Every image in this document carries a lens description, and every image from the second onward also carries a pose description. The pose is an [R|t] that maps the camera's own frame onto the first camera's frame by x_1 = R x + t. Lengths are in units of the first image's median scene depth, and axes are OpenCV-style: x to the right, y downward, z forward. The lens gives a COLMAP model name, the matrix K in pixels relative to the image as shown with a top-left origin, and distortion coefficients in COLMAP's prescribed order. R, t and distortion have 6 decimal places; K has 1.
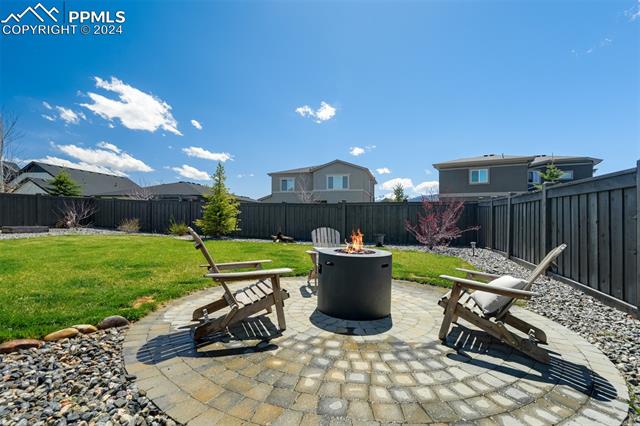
lens RADIAL K [[292.7, 0, 320.8], [0, 292.7, 213.1], [0, 0, 1]] dist [-0.000540, 0.000055]
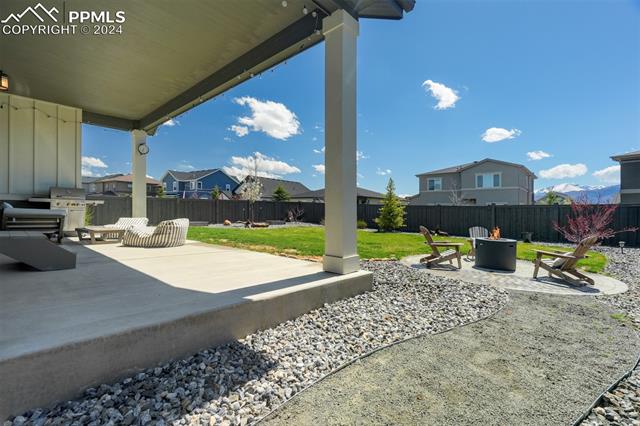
lens RADIAL K [[292.7, 0, 320.8], [0, 292.7, 213.1], [0, 0, 1]] dist [-0.000540, 0.000055]
pose [[0.895226, 0.004352, -0.445591, -0.020497], [0.002962, 0.999872, 0.015715, -0.026125], [0.445603, -0.015388, 0.895098, -0.411963]]
